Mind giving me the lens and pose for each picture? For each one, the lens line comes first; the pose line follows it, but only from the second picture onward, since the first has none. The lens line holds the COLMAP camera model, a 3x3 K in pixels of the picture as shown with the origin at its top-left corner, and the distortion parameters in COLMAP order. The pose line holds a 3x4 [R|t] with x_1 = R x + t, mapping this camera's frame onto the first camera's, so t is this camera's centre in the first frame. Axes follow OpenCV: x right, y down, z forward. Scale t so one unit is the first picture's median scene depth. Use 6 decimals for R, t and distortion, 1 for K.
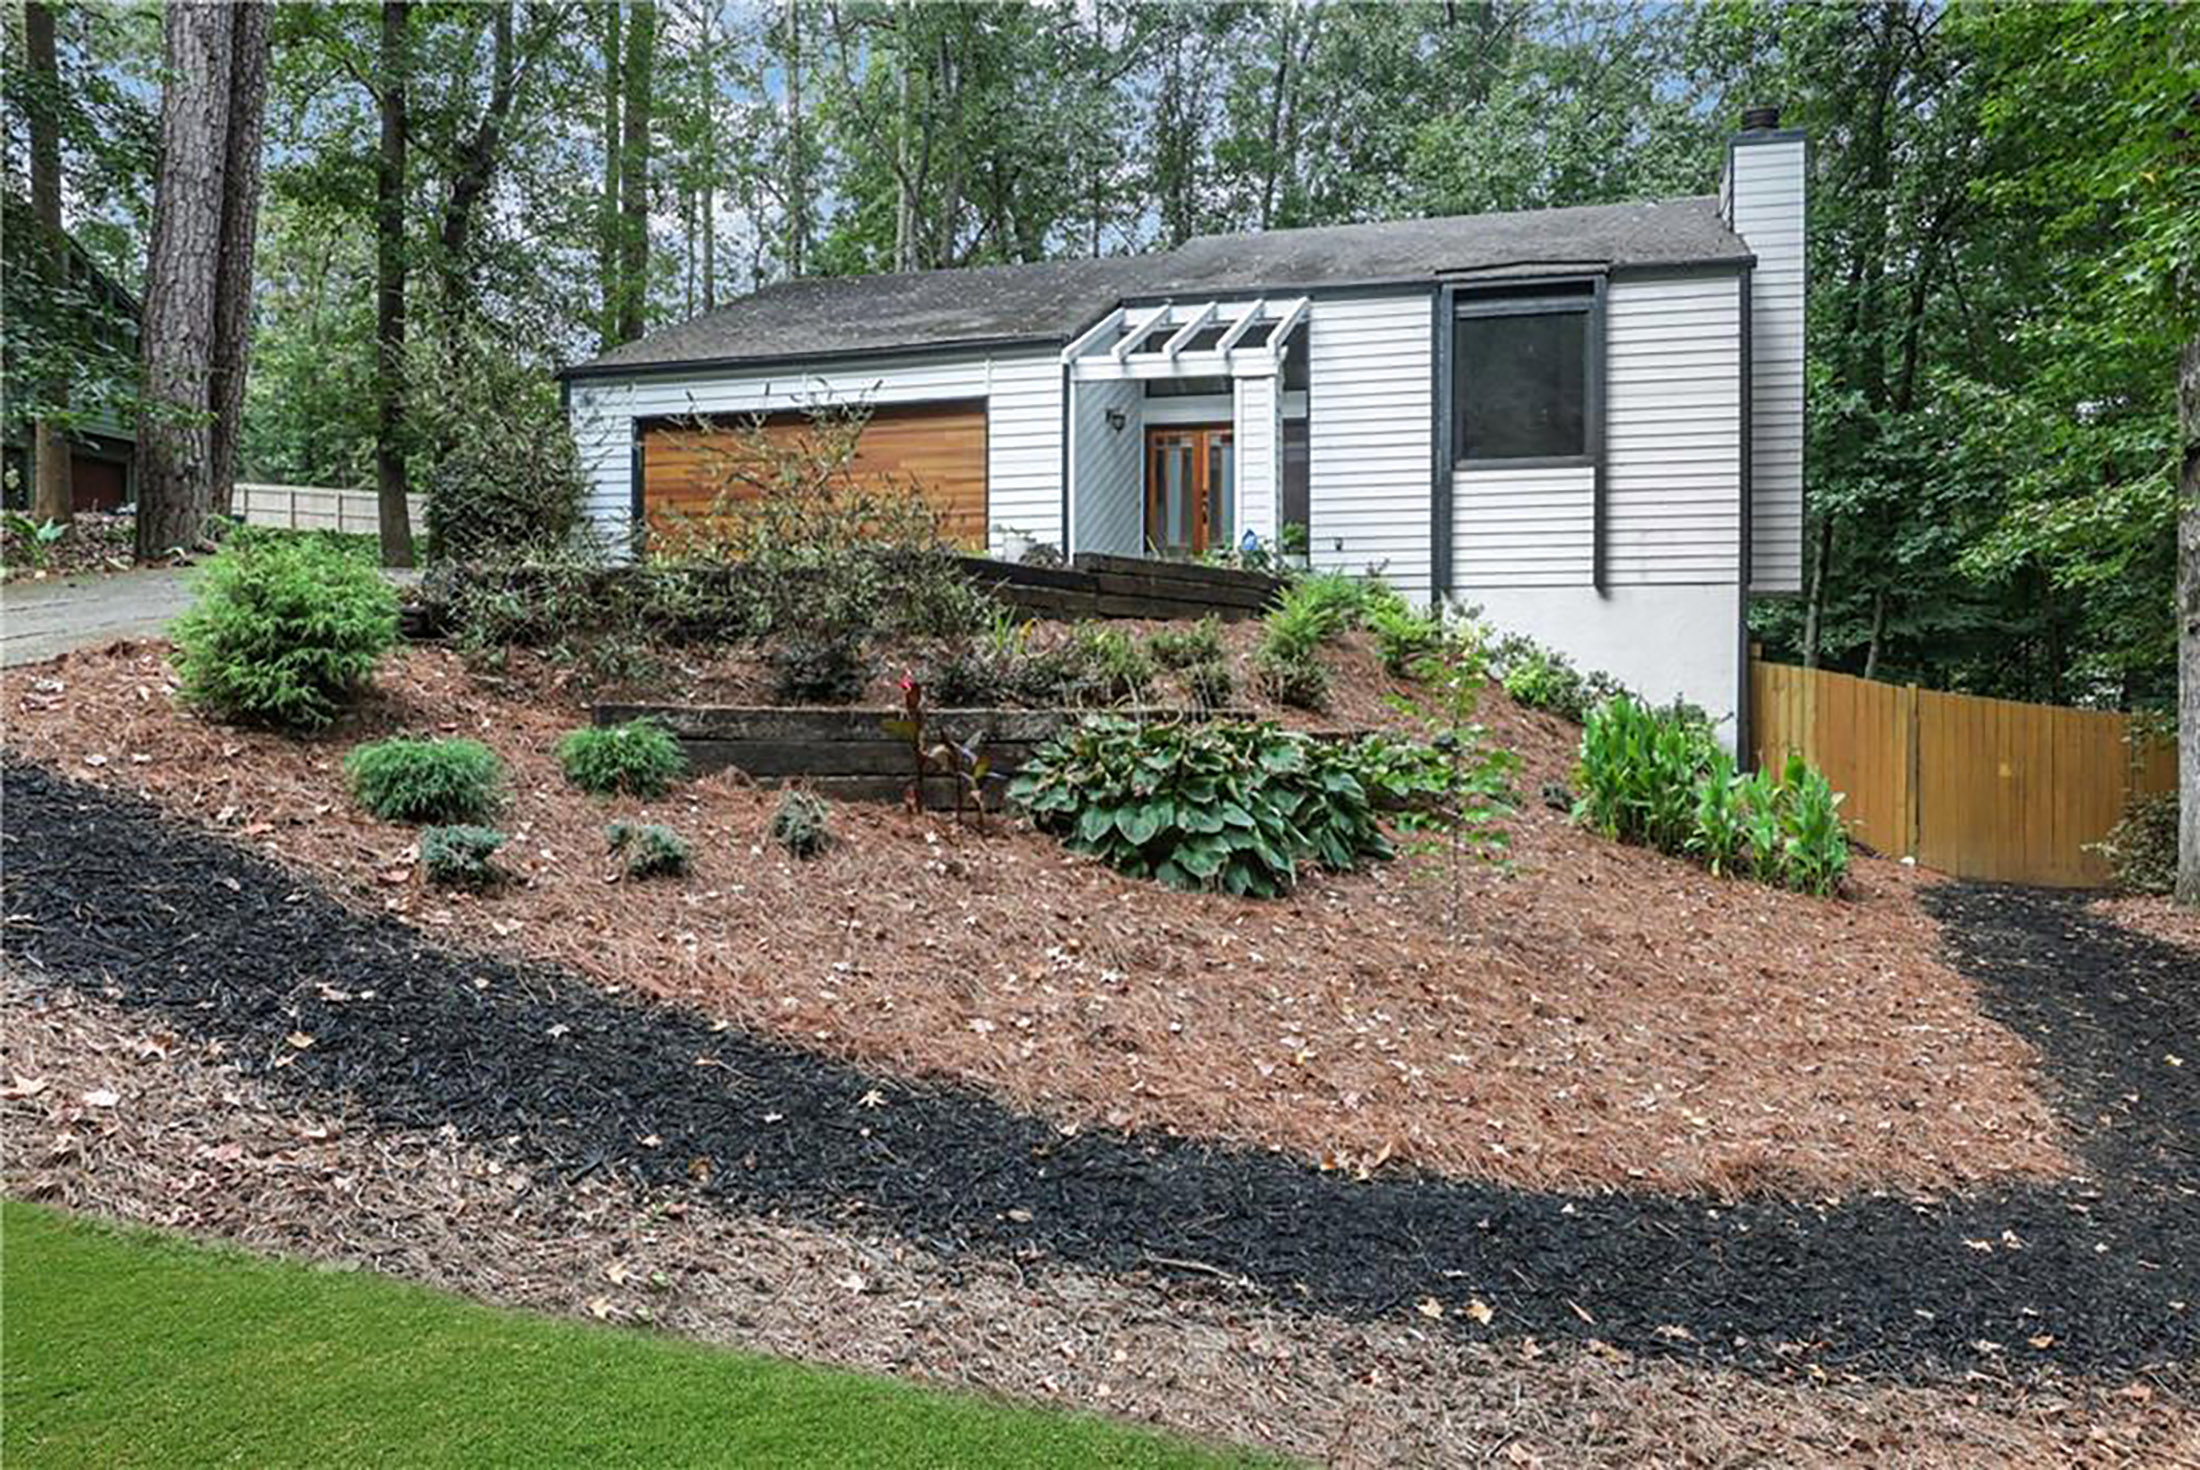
lens RADIAL K [[1872.7, 0, 1100.3], [0, 1872.7, 782.5], [0, 0, 1]] dist [-0.001489, 0.002801]
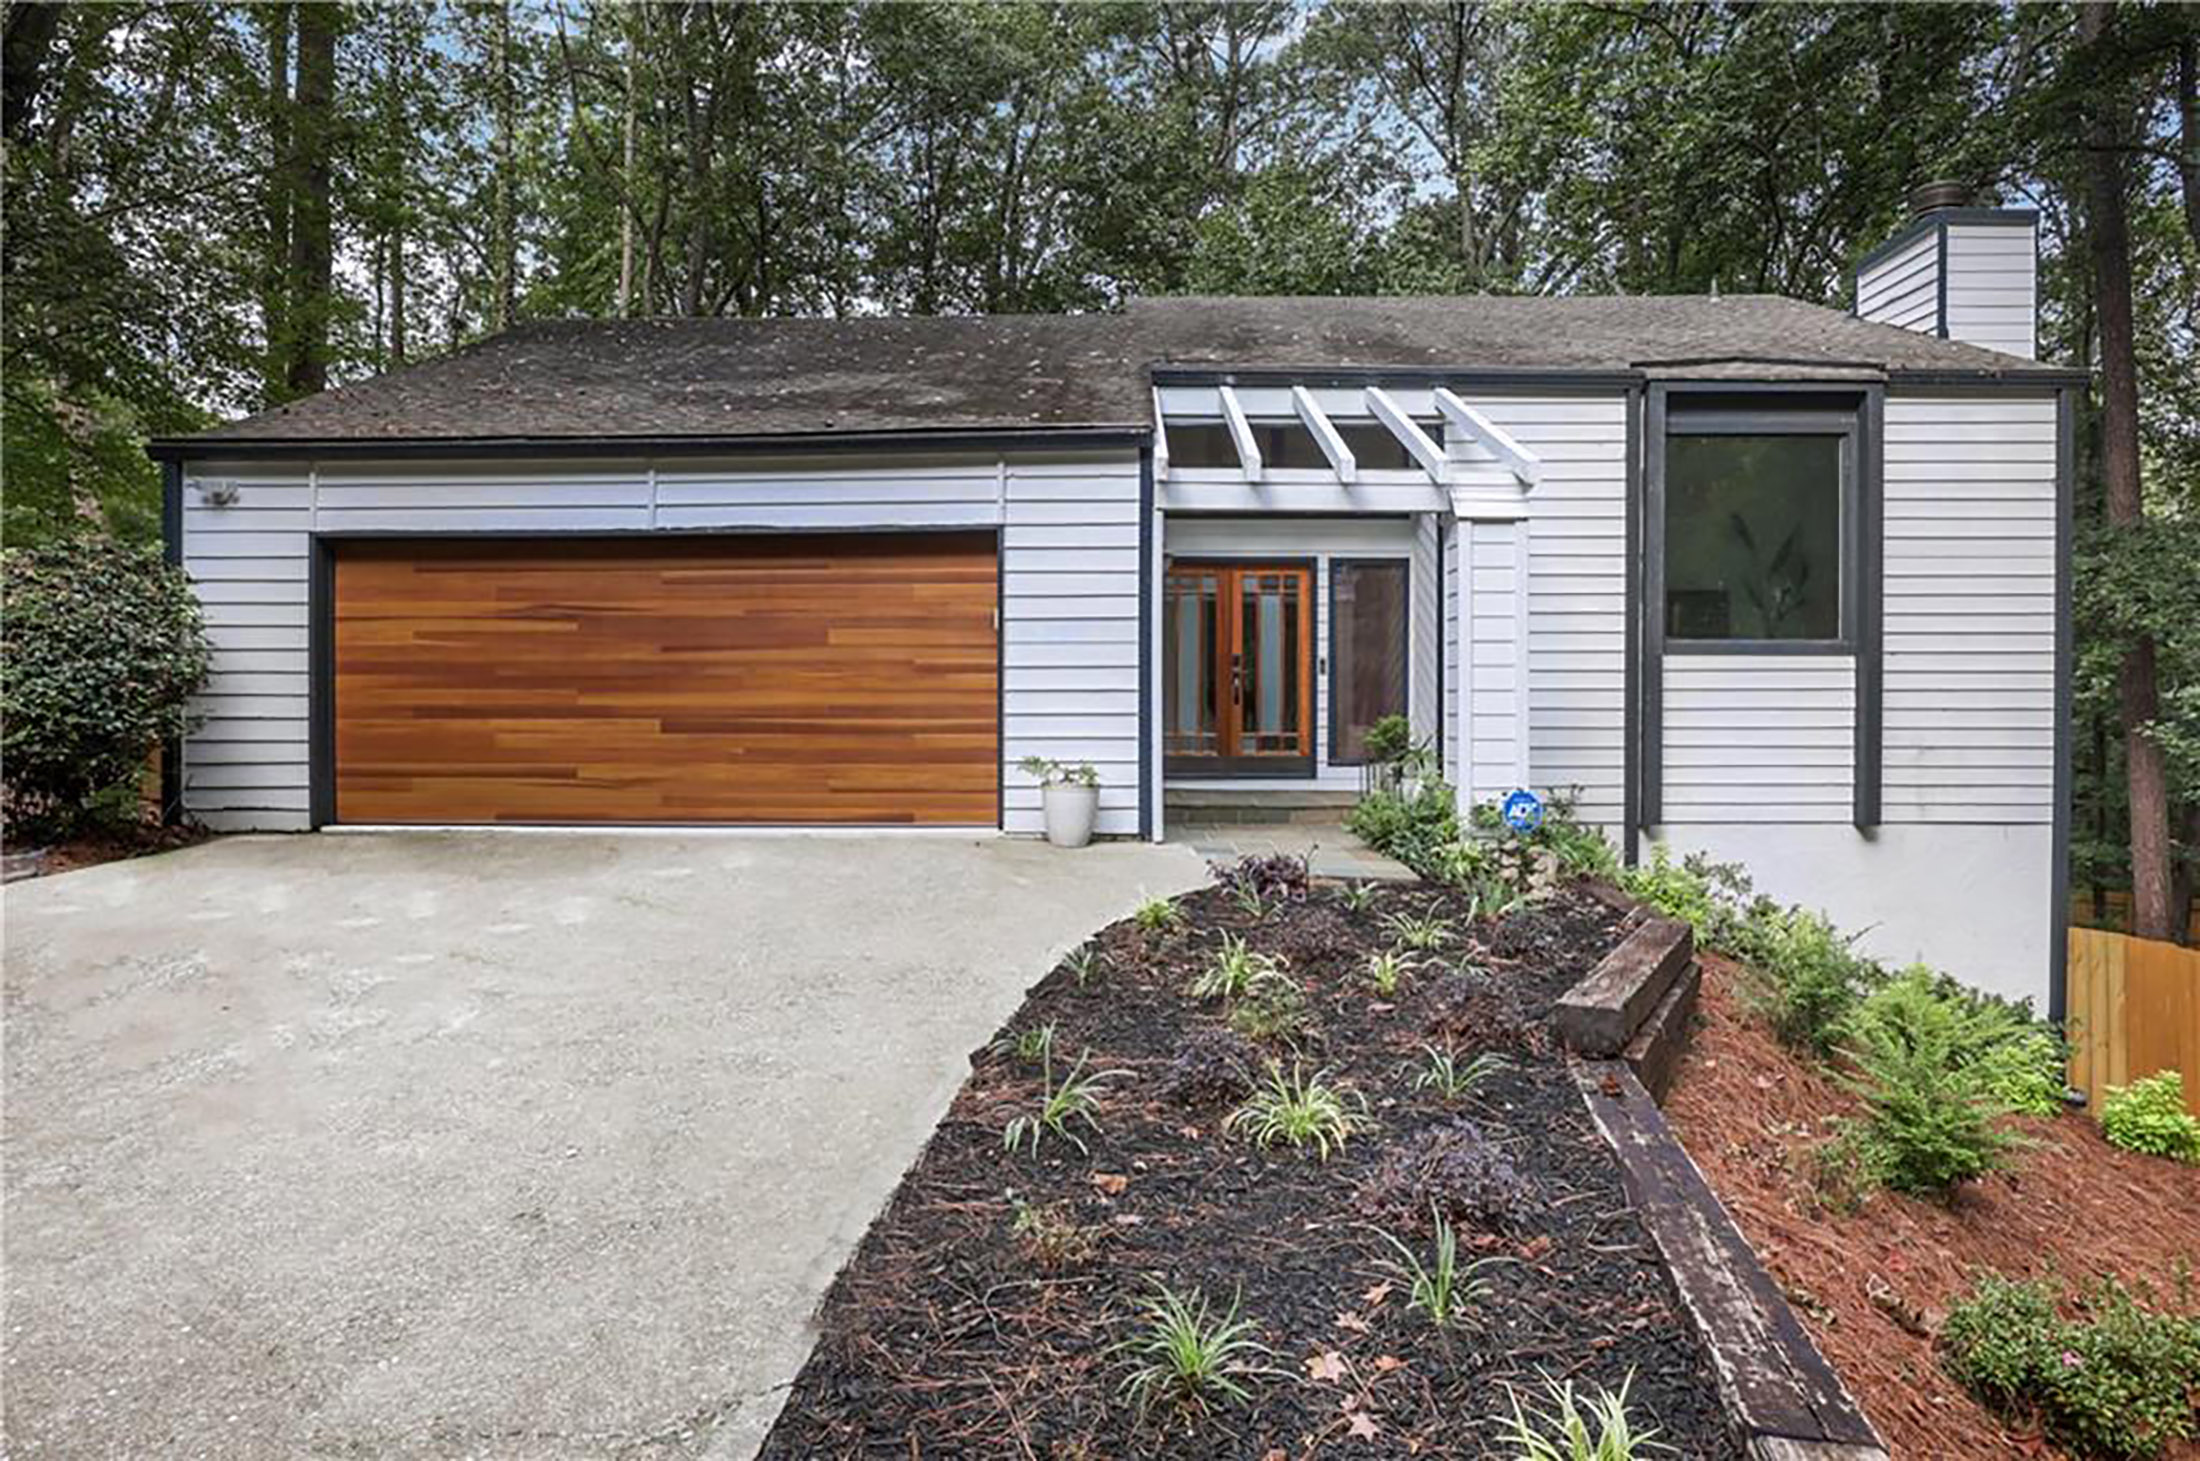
lens RADIAL K [[1069.3, 0, 916.1], [0, 1069.3, 619.6], [0, 0, 1]] dist [-0.021909, -0.000069]
pose [[0.961527, -0.002660, 0.274698, -0.150264], [0.012004, 0.999405, -0.032343, -0.144276], [-0.274448, 0.034396, 0.960986, 0.597567]]
